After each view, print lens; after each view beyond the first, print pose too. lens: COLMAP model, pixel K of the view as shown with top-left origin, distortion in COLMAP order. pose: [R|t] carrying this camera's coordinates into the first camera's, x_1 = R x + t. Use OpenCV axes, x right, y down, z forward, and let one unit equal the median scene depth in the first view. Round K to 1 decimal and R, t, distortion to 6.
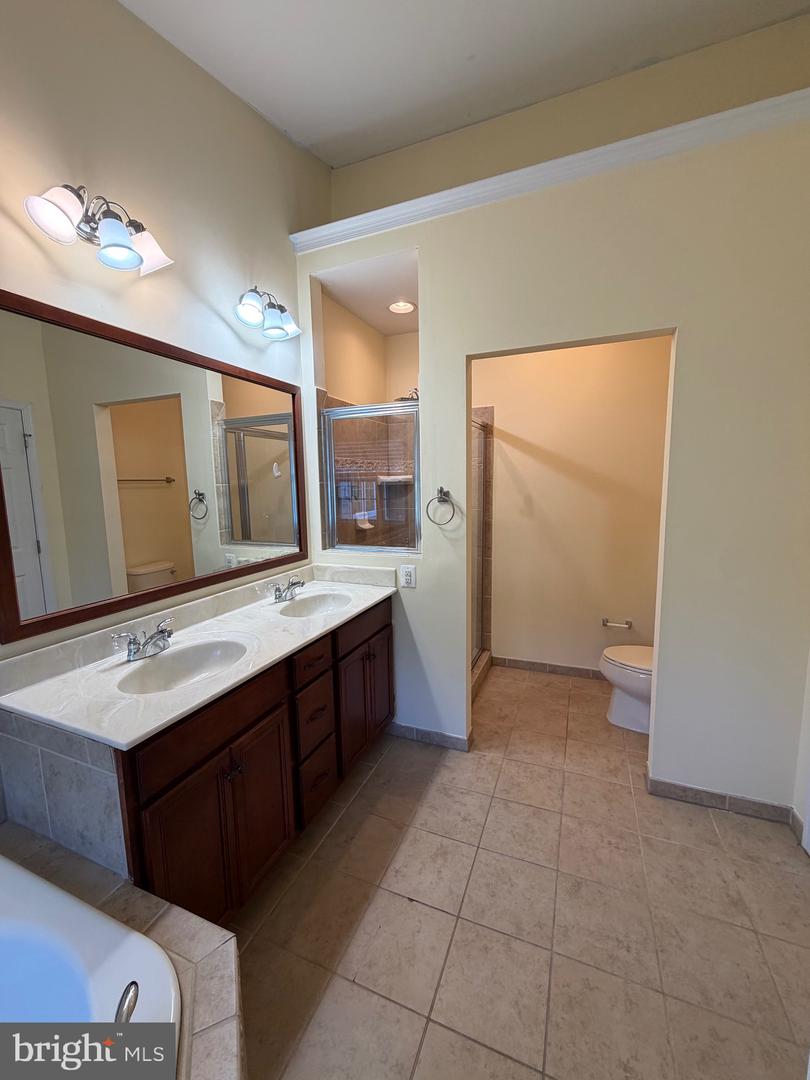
lens RADIAL K [[429.8, 0, 407.6], [0, 429.8, 538.0], [0, 0, 1]] dist [0.000456, 0.000840]
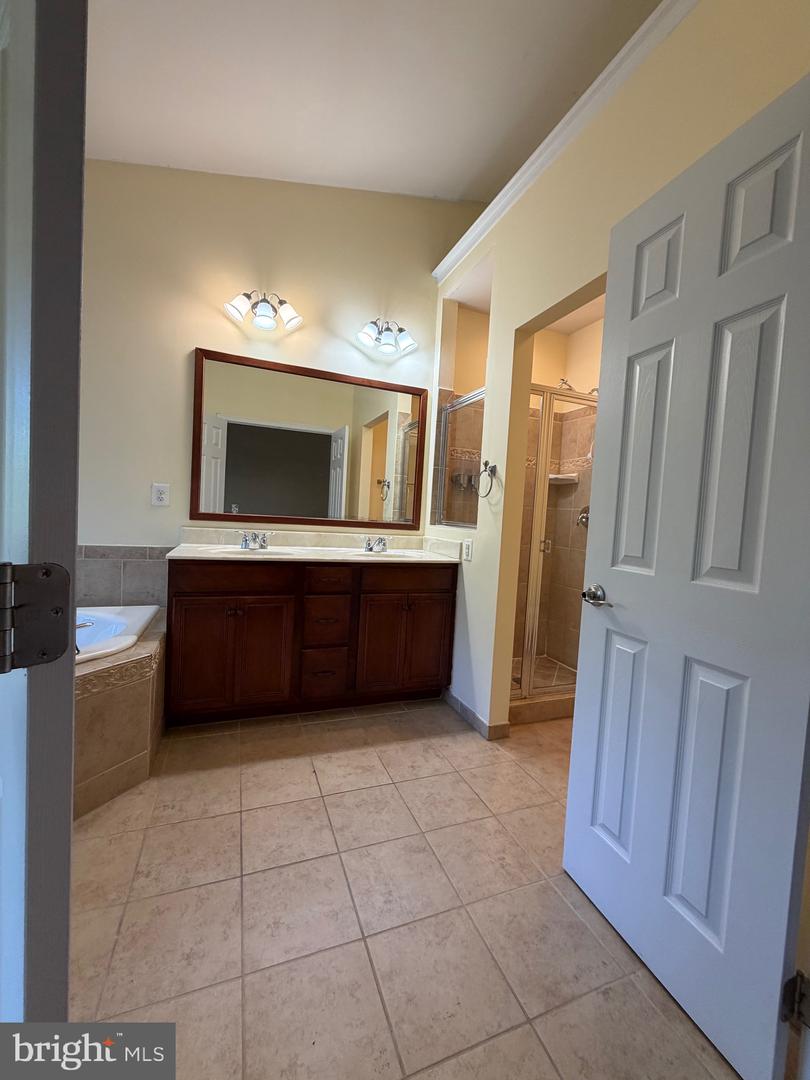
lens RADIAL K [[429.8, 0, 407.4], [0, 429.8, 538.5], [0, 0, 1]] dist [0.000456, 0.000840]
pose [[0.690497, 0.097394, -0.716749, 0.702893], [-0.162420, 0.986467, -0.022426, 0.119433], [0.704865, 0.131899, 0.696971, 0.172372]]
